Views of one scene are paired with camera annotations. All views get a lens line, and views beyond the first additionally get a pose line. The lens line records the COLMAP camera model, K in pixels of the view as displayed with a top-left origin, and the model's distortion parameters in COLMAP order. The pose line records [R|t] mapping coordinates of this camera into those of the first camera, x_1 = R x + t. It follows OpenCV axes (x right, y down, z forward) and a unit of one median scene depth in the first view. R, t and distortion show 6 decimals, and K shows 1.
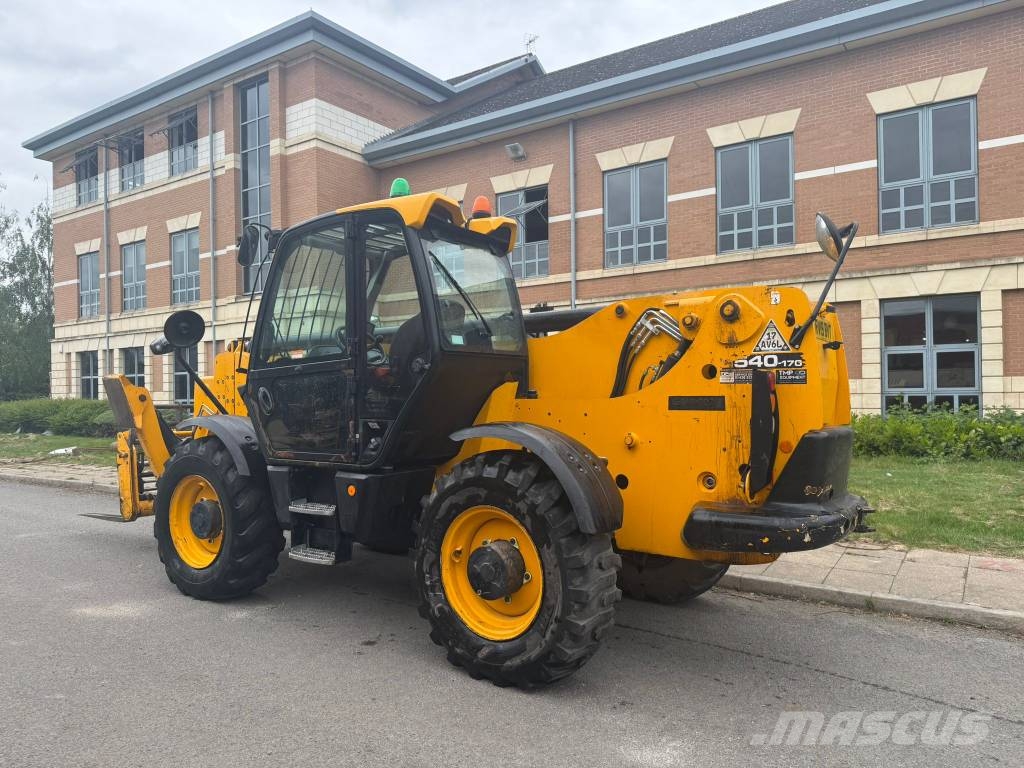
lens RADIAL K [[721.0, 0, 512.8], [0, 721.0, 388.1], [0, 0, 1]] dist [0.050395, -0.059940]
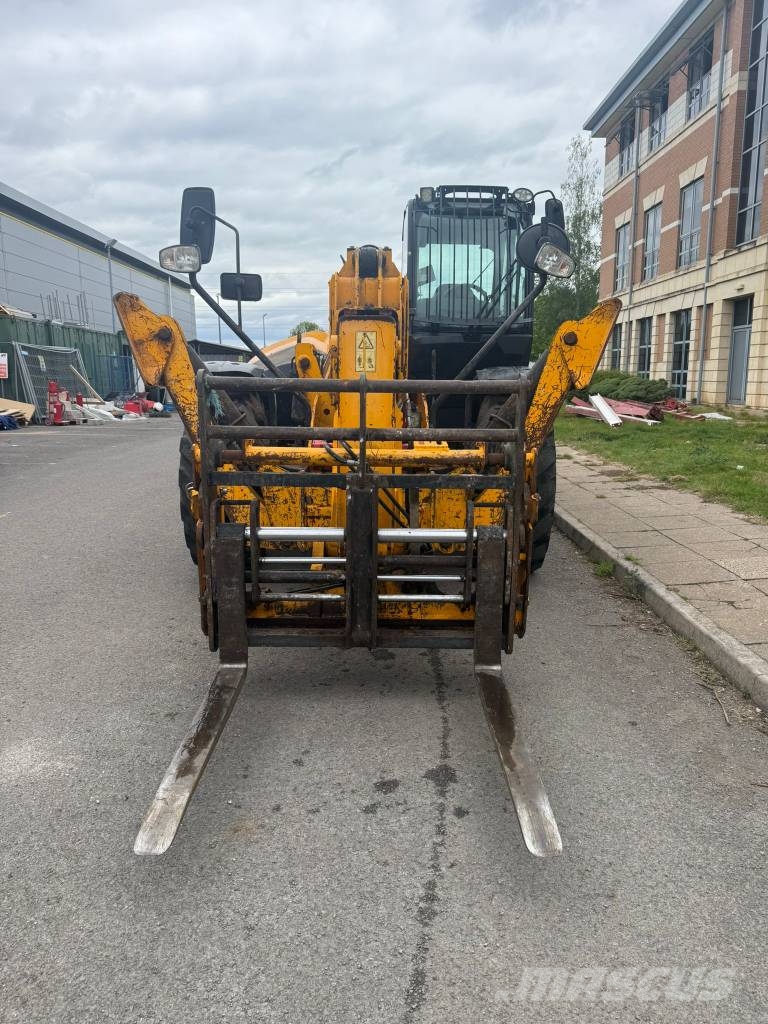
lens RADIAL K [[721.0, 0, 380.7], [0, 721.0, 511.2], [0, 0, 1]] dist [0.050395, -0.059940]
pose [[0.566724, 0.160811, -0.808062, 0.203280], [0.001146, 0.980613, 0.195953, 0.014615], [0.823907, -0.111978, 0.555552, 0.179368]]
